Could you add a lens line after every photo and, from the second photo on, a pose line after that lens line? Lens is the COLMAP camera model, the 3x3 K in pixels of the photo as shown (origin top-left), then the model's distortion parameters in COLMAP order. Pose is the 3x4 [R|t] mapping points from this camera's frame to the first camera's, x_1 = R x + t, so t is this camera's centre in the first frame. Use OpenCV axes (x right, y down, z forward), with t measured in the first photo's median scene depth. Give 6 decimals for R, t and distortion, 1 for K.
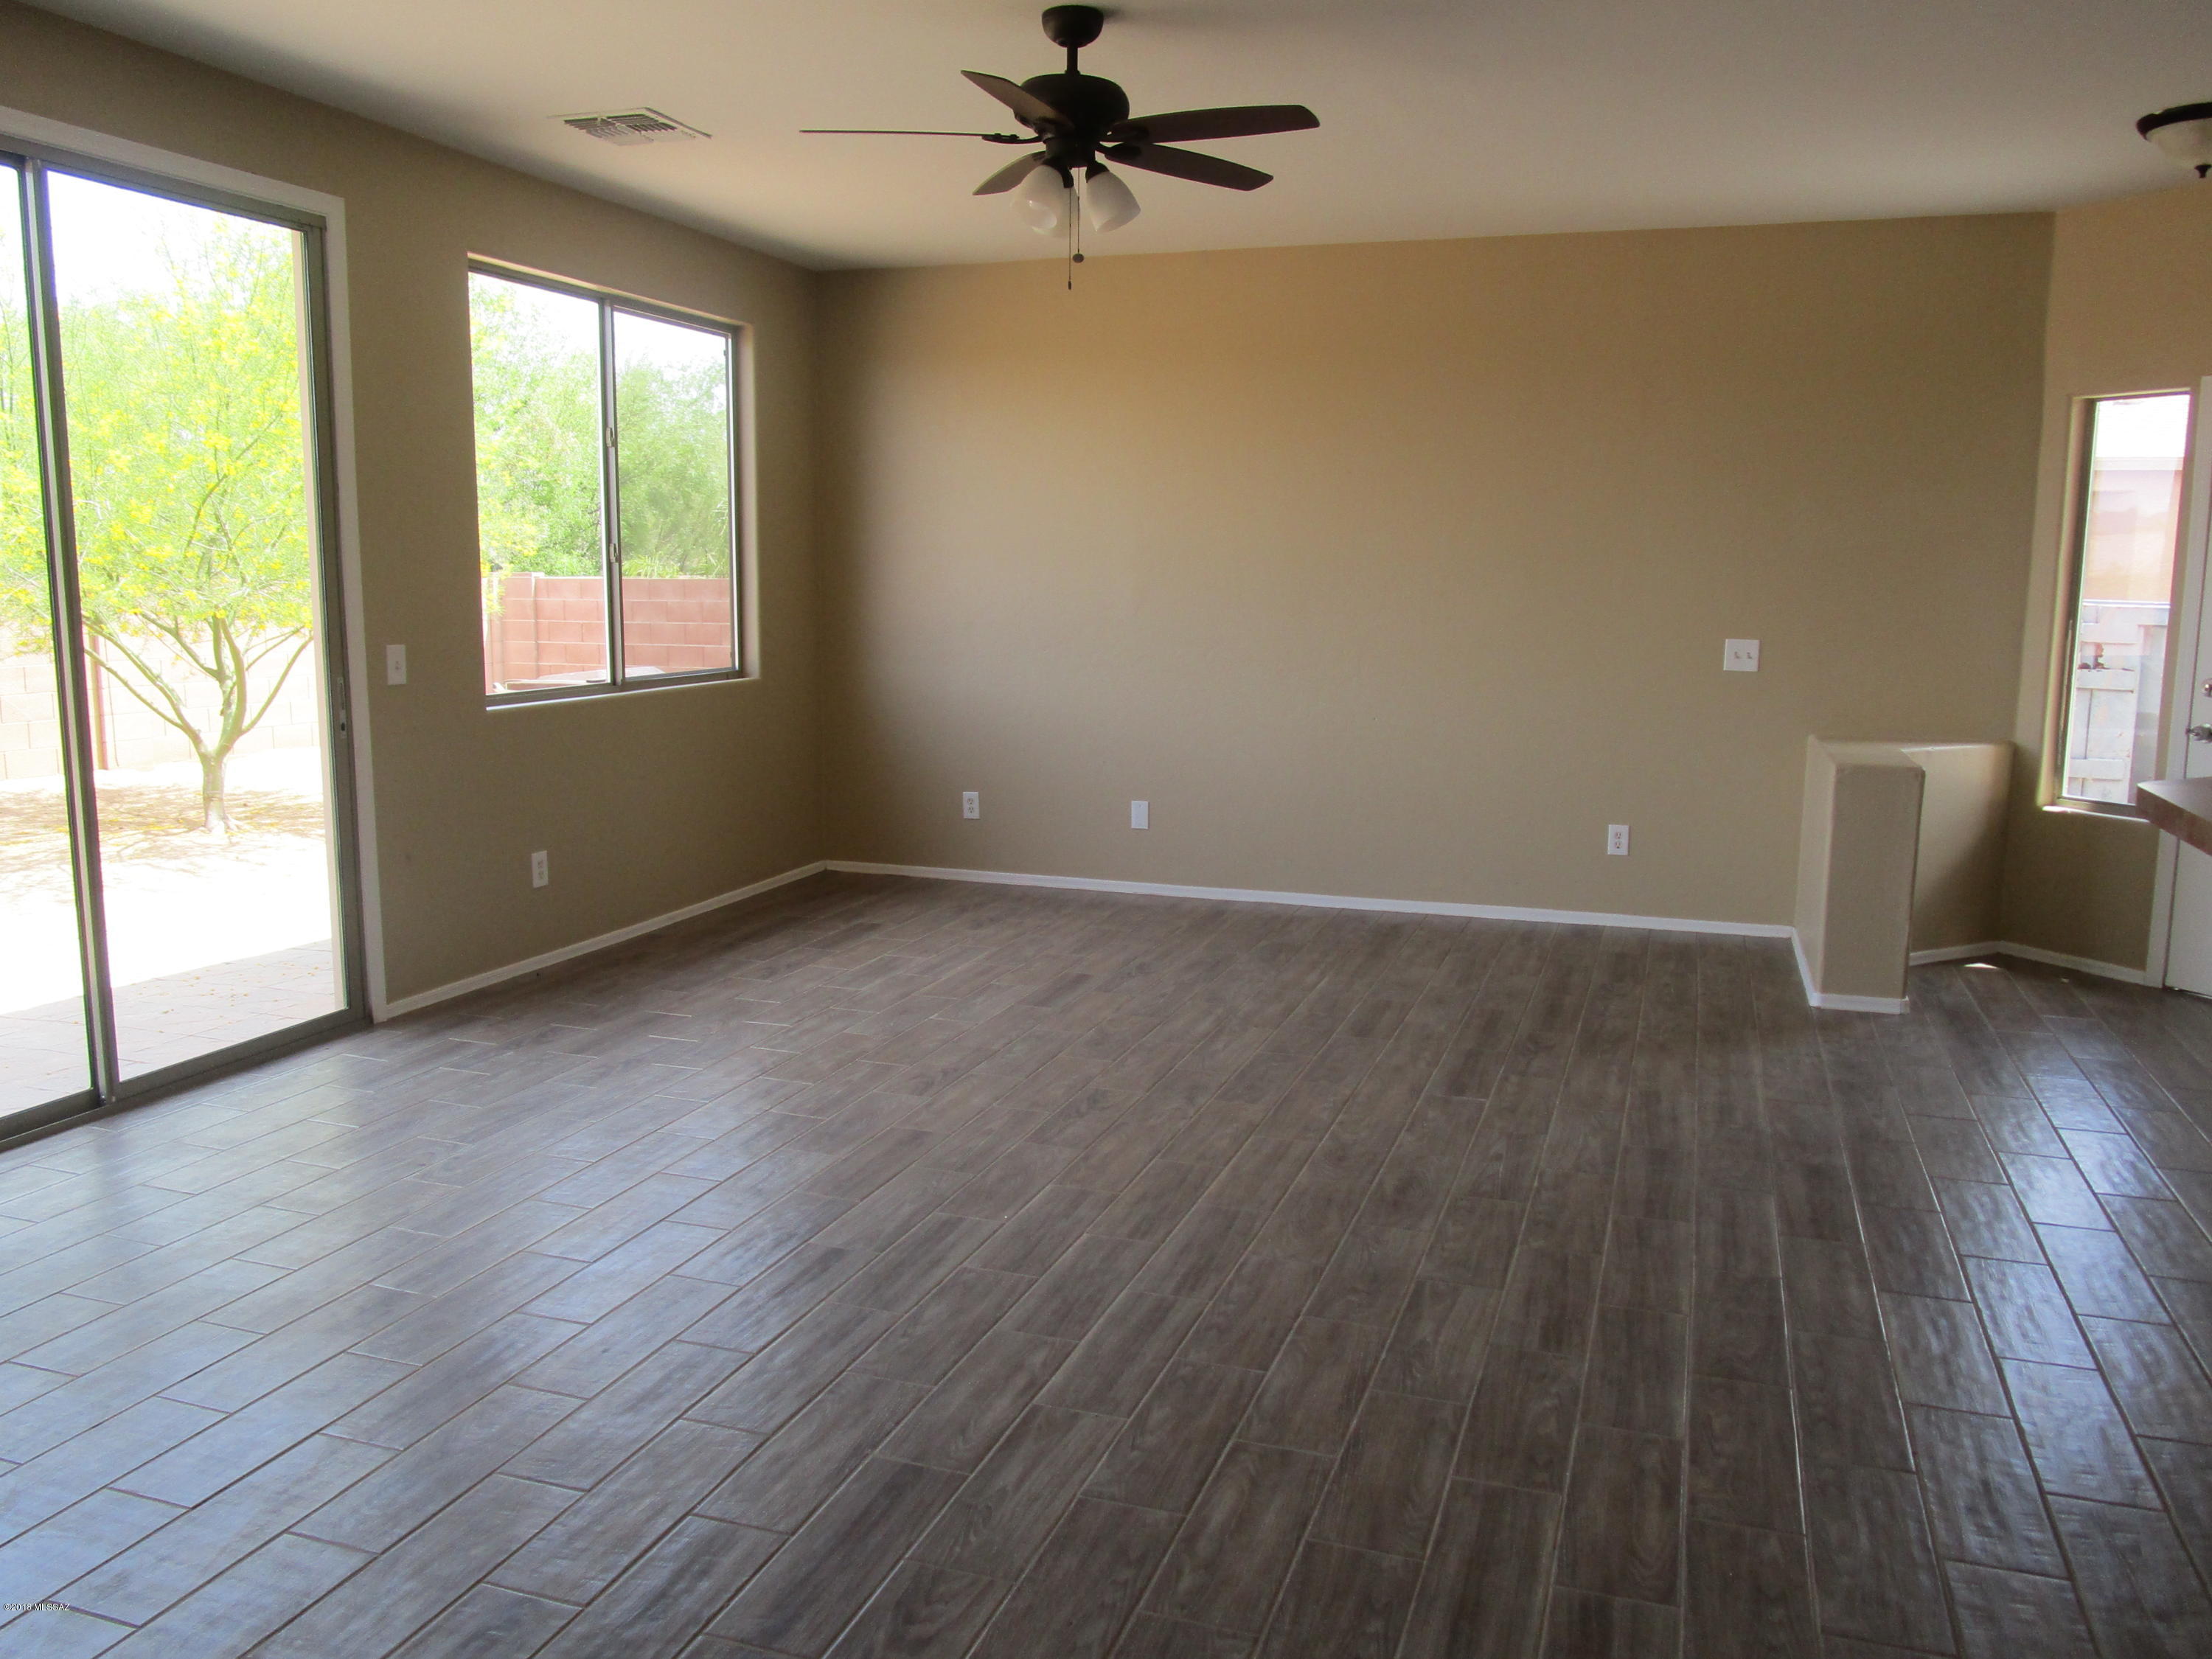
lens RADIAL K [[1715.8, 0, 1116.8], [0, 1715.8, 829.1], [0, 0, 1]] dist [-0.034339, 0.008136]
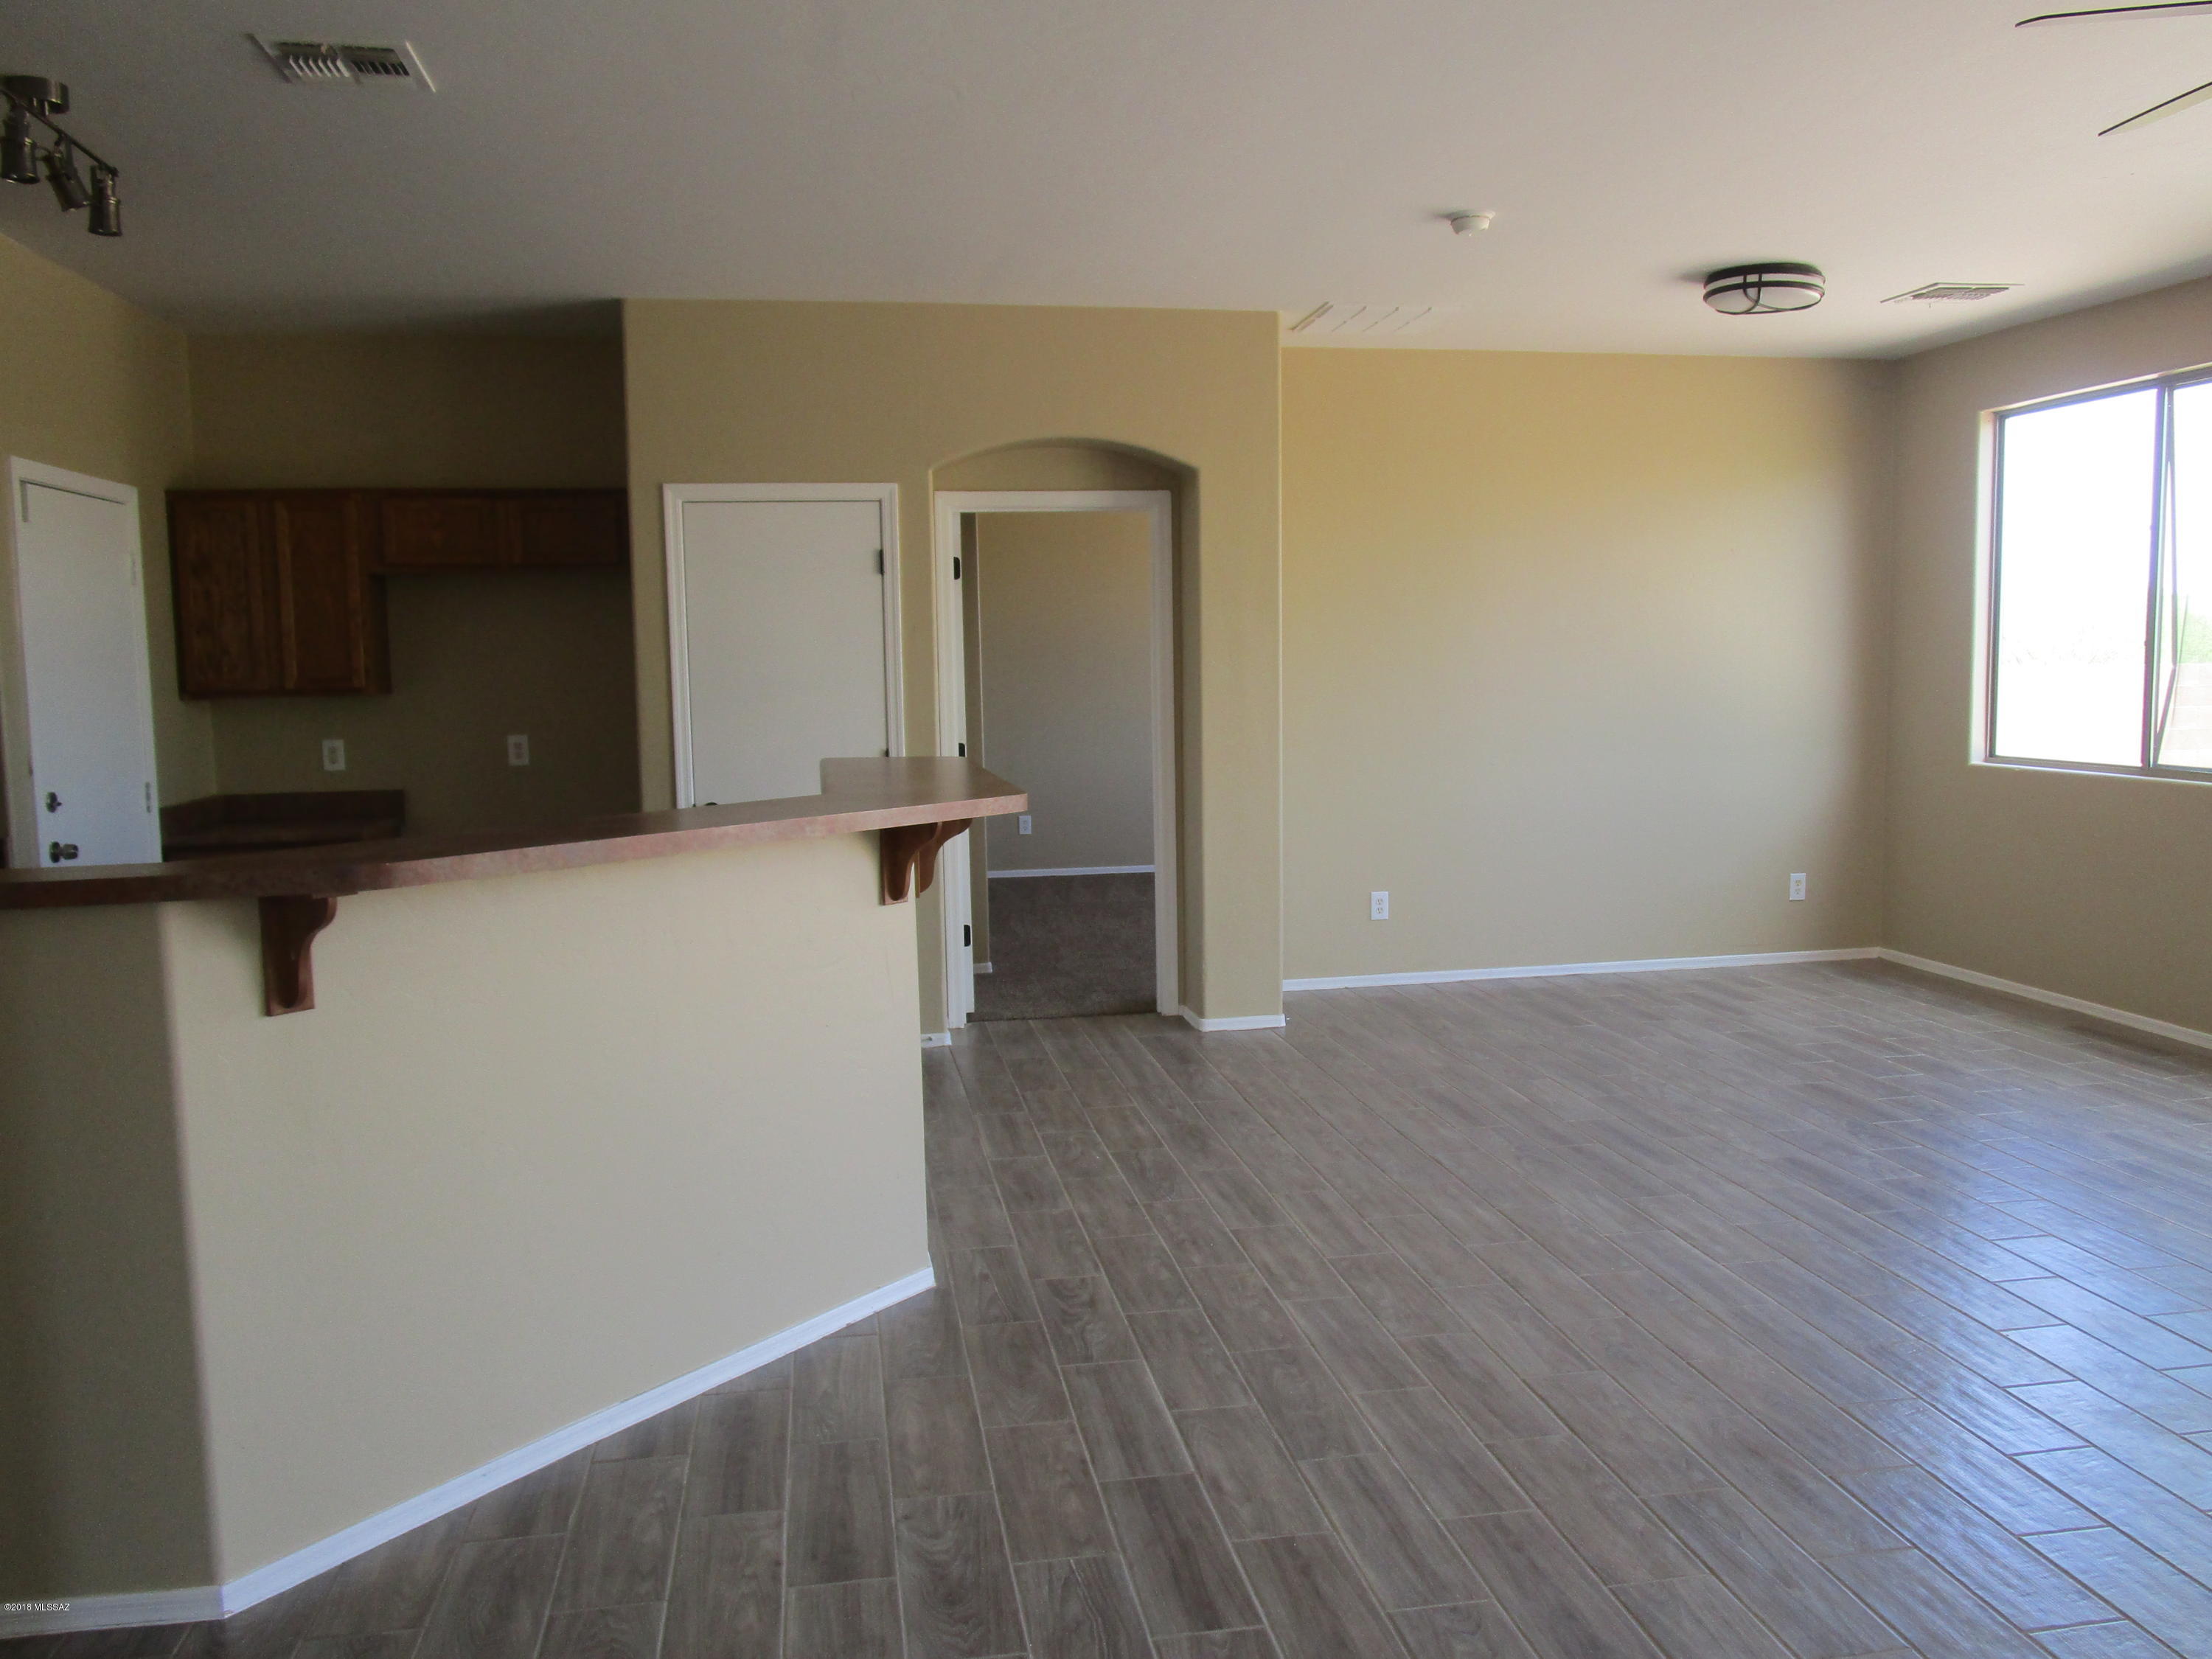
lens RADIAL K [[1715.8, 0, 1116.8], [0, 1715.8, 829.1], [0, 0, 1]] dist [-0.034339, 0.008136]
pose [[-0.875516, 0.054975, -0.480052, 0.656175], [-0.065041, 0.971056, 0.229825, -0.188695], [0.478792, 0.232439, -0.846599, 1.215528]]
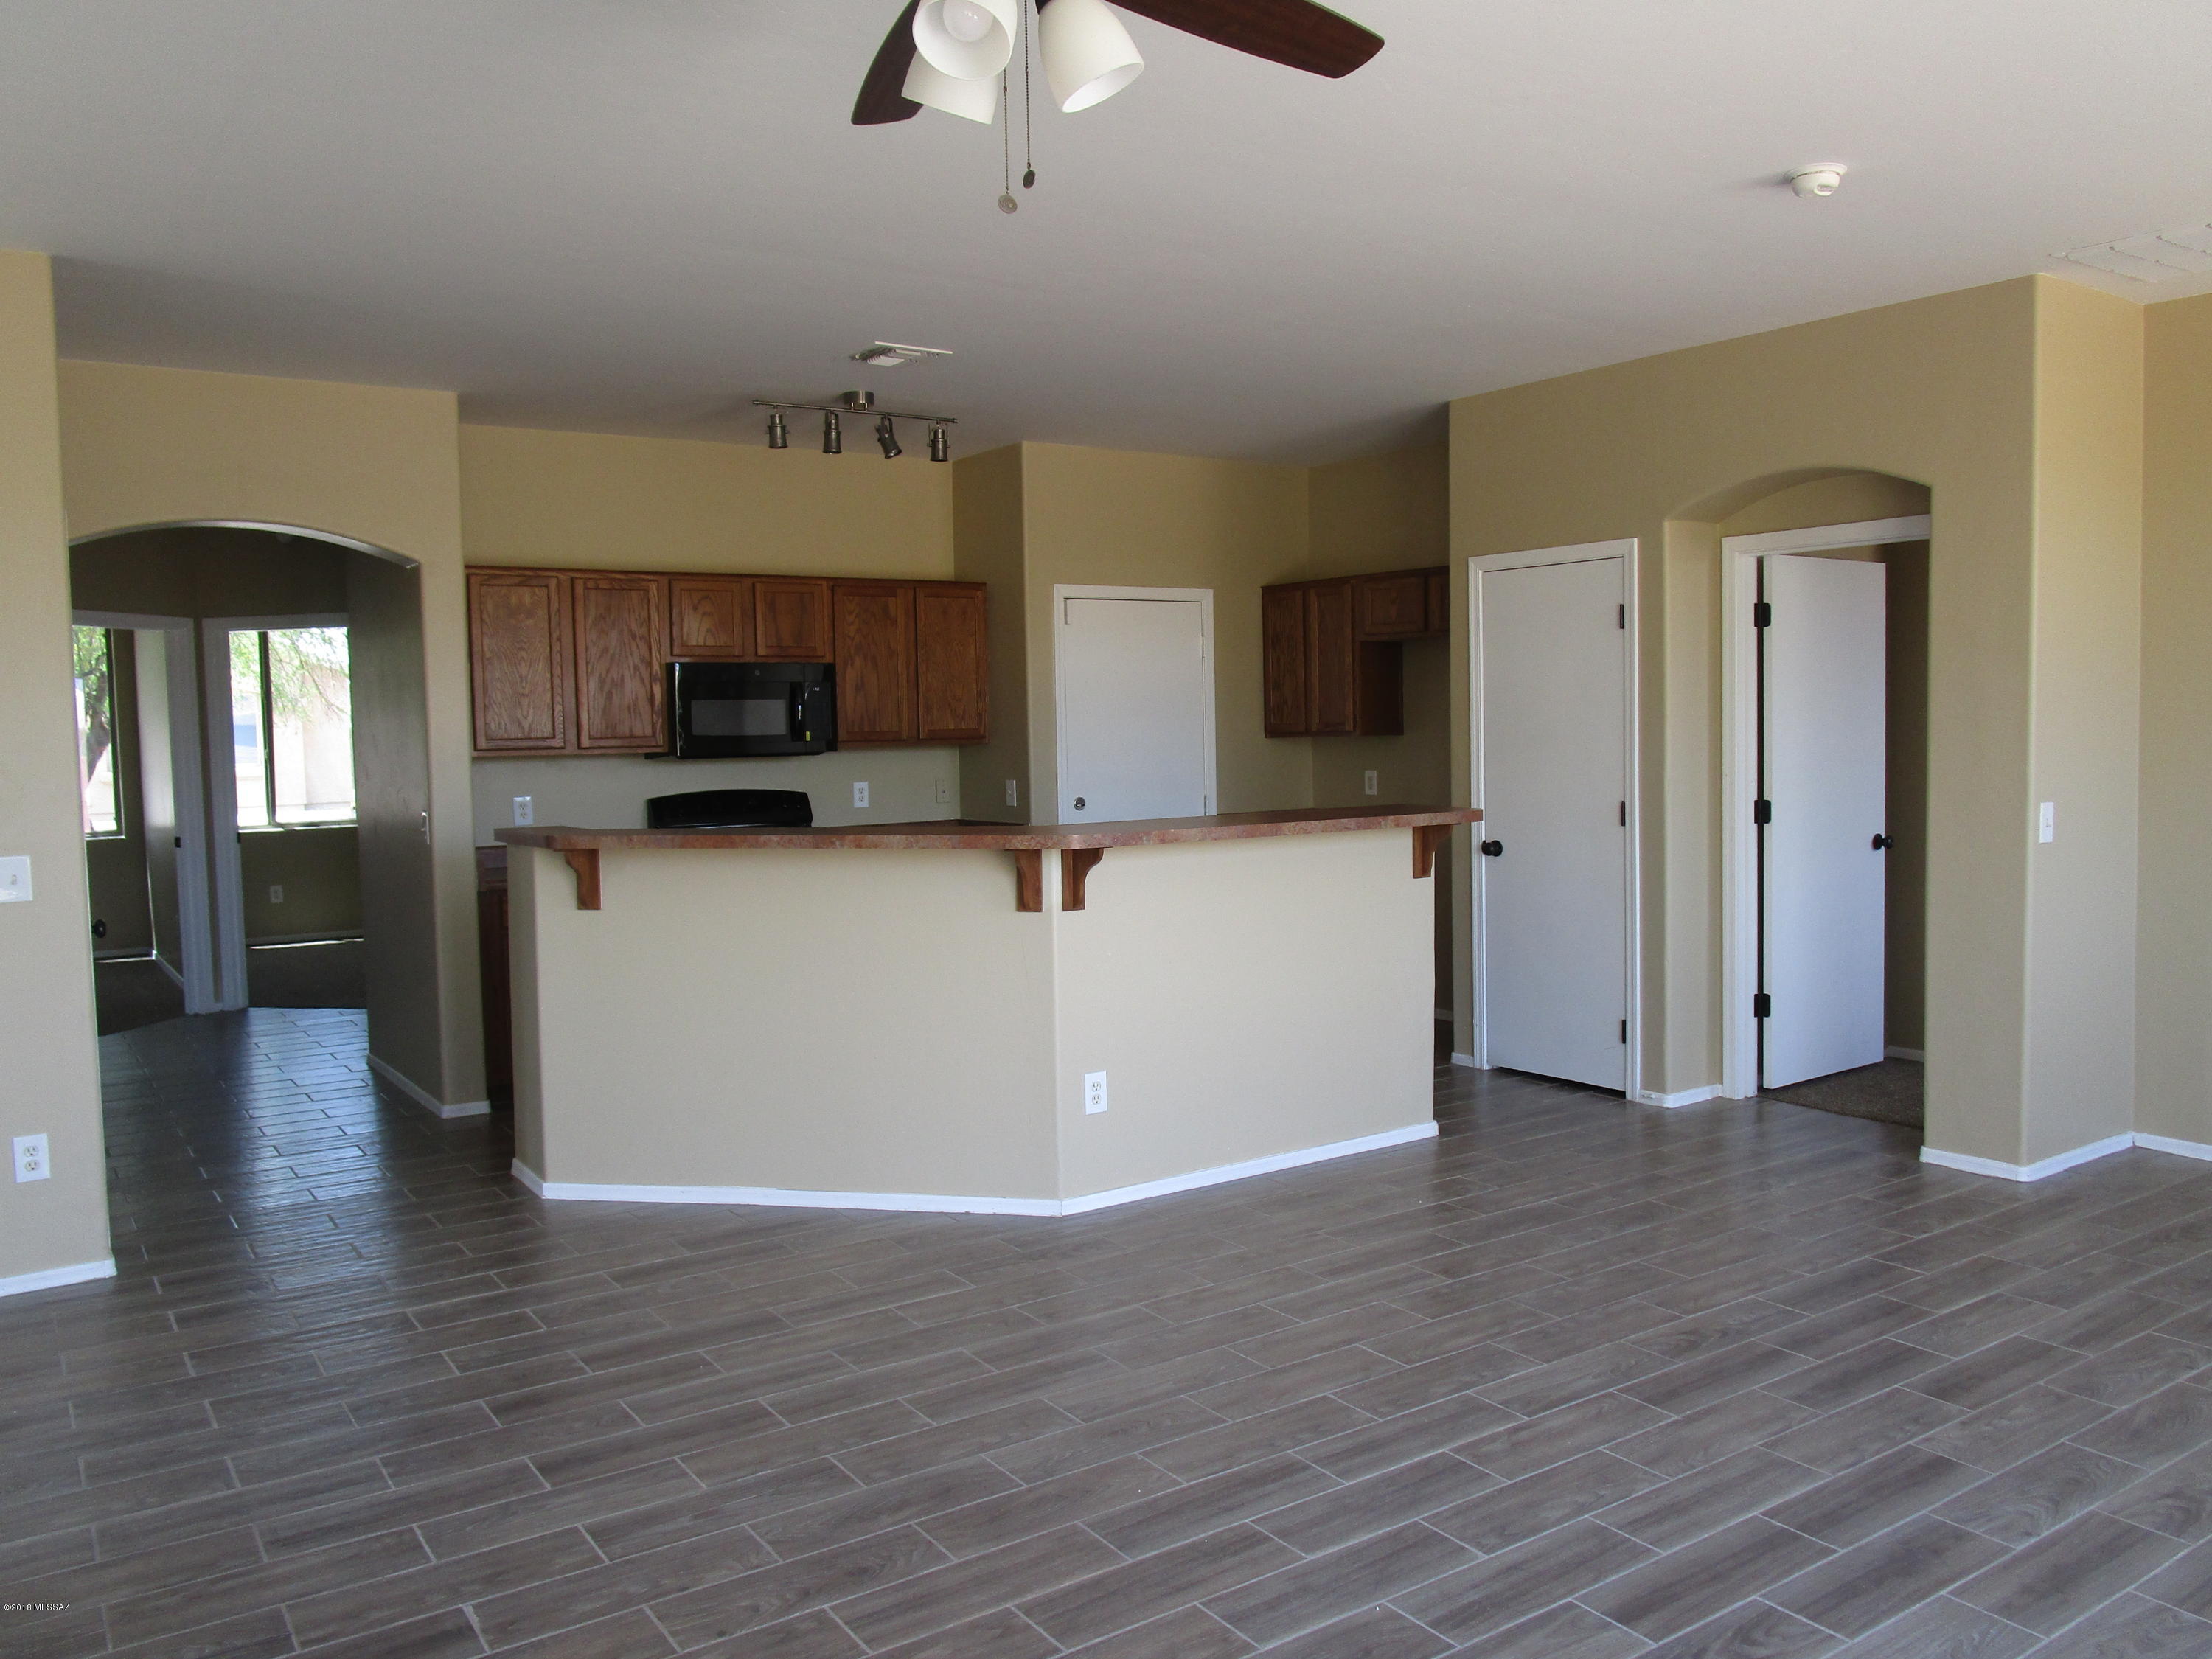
lens RADIAL K [[1715.8, 0, 1116.8], [0, 1715.8, 829.1], [0, 0, 1]] dist [-0.034339, 0.008136]
pose [[-0.803080, -0.031681, 0.595028, -0.325806], [0.102763, 0.976260, 0.190673, -0.206394], [-0.586943, 0.214272, -0.780760, 1.272799]]
